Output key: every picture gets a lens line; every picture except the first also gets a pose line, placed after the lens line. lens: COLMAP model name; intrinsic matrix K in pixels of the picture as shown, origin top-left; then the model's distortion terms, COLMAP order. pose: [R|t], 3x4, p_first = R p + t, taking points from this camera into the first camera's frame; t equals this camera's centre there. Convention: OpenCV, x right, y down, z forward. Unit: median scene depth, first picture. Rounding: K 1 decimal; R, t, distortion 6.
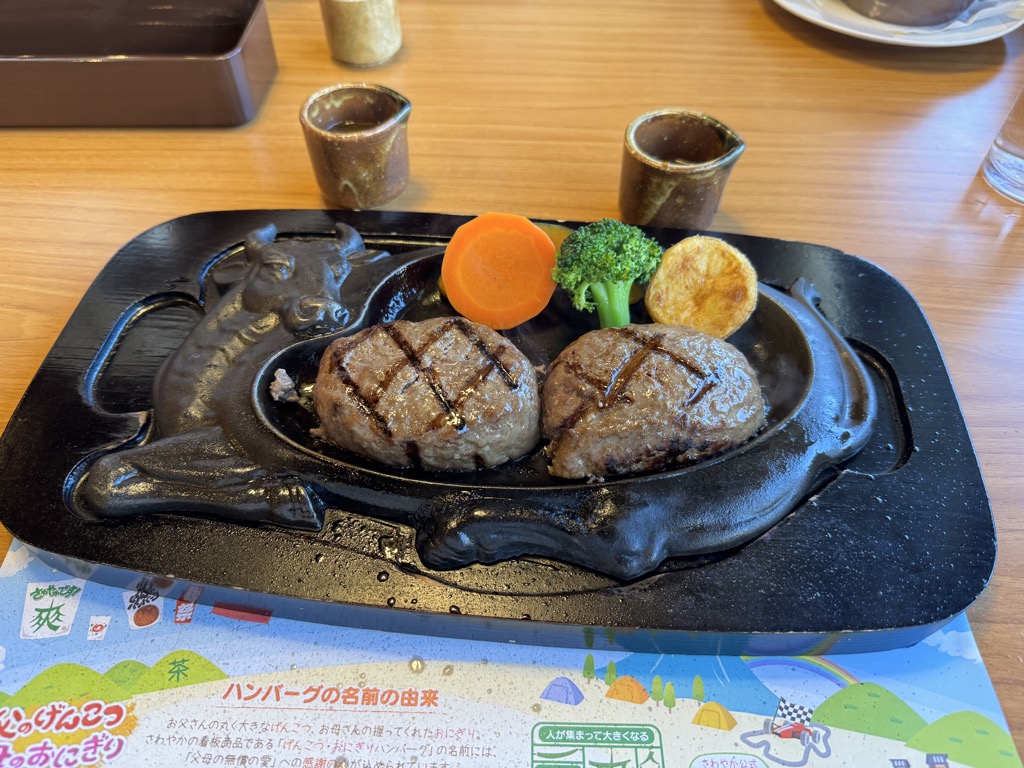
lens RADIAL K [[719.3, 0, 506.7], [0, 719.3, 383.1], [0, 0, 1]] dist [0.000843, -0.001676]
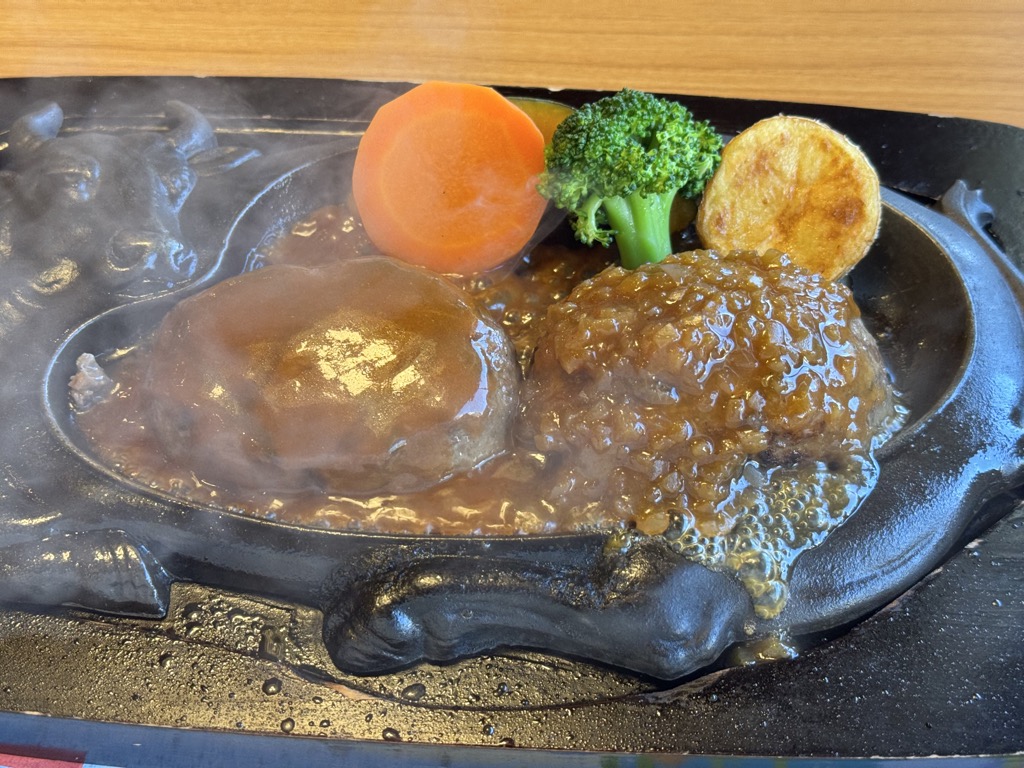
lens RADIAL K [[1425.9, 0, 515.5], [0, 1425.9, 385.6], [0, 0, 1]] dist [0.033448, 0.000000]
pose [[0.999245, -0.023293, 0.031101, 0.002734], [0.023213, 0.999726, 0.002958, 0.011901], [-0.031161, -0.002234, 0.999512, -0.193611]]
